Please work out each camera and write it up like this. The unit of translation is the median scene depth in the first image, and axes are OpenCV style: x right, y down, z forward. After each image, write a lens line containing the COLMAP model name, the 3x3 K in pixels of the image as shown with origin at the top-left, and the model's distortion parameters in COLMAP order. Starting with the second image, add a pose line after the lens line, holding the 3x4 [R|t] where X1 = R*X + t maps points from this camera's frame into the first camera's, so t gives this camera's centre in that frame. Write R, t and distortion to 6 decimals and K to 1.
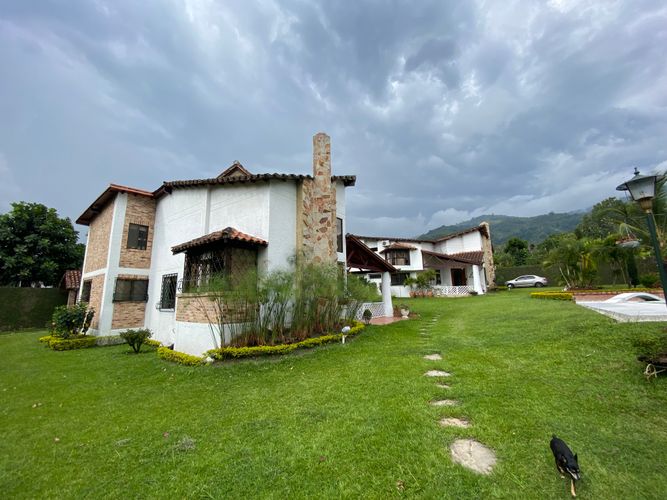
lens RADIAL K [[268.7, 0, 333.5], [0, 268.7, 250.0], [0, 0, 1]] dist [0.000409, -0.016006]
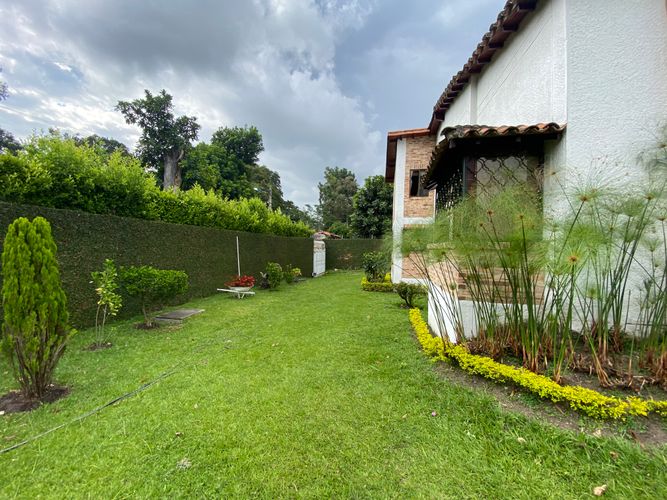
lens RADIAL K [[268.7, 0, 333.5], [0, 268.7, 250.0], [0, 0, 1]] dist [0.000409, -0.016006]
pose [[0.435387, 0.039839, -0.899362, -0.022486], [0.116921, 0.988056, 0.100370, 0.064000], [0.892619, -0.148854, 0.425529, 0.388348]]
